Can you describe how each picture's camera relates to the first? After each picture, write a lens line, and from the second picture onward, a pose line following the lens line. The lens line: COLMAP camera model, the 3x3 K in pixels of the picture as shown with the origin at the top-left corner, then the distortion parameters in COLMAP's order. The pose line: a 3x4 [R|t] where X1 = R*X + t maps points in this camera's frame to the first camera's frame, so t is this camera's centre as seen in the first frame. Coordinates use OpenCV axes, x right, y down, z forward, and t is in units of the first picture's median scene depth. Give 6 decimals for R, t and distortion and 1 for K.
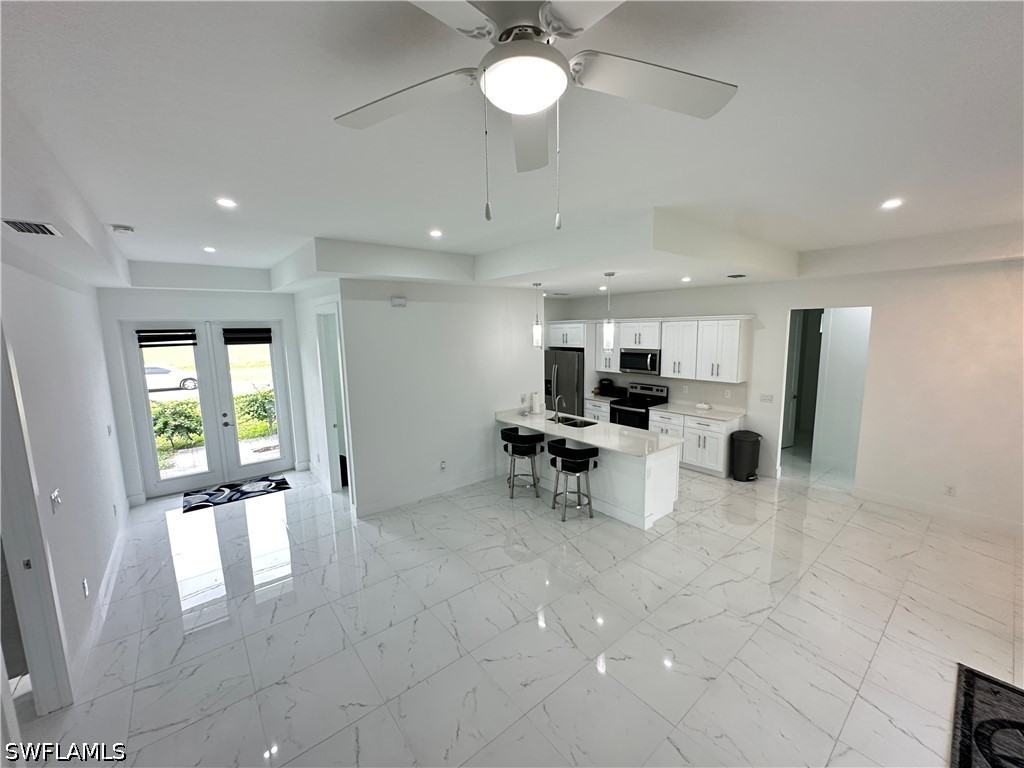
lens RADIAL K [[410.6, 0, 513.0], [0, 410.6, 383.8], [0, 0, 1]] dist [-0.001870, 0.000528]
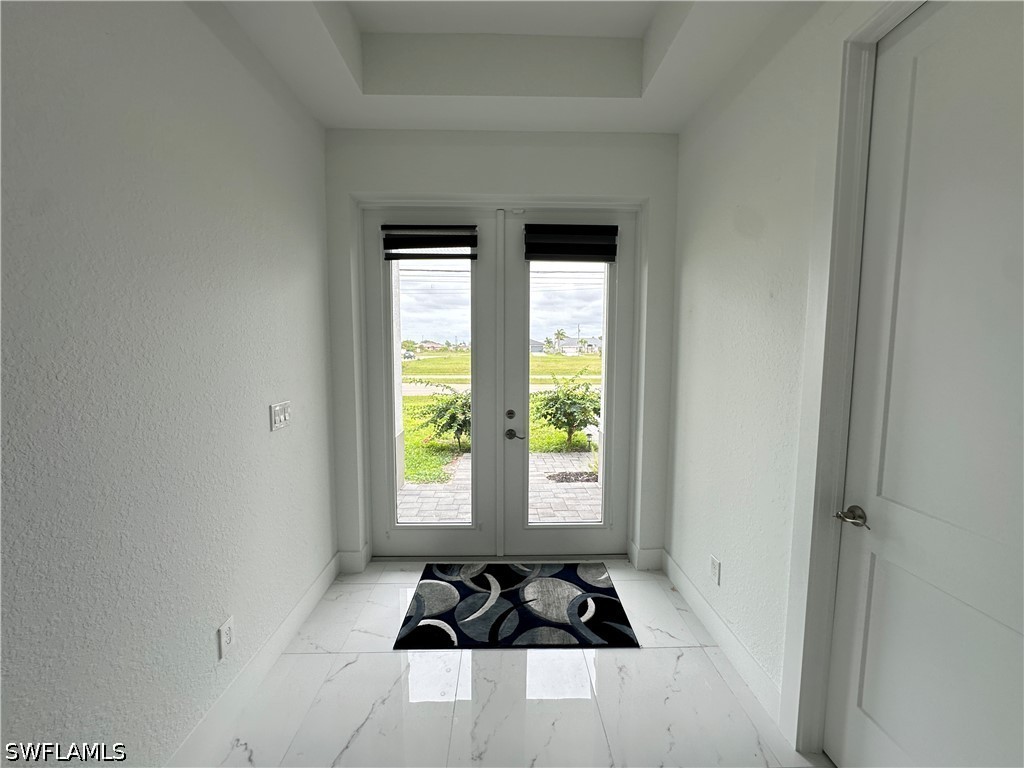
lens RADIAL K [[410.6, 0, 512.1], [0, 410.6, 384.9], [0, 0, 1]] dist [-0.001870, 0.000528]
pose [[0.794741, 0.075029, -0.602293, -0.419716], [-0.100807, 0.994864, -0.009086, 0.046994], [0.598518, 0.067937, 0.798223, 0.622574]]
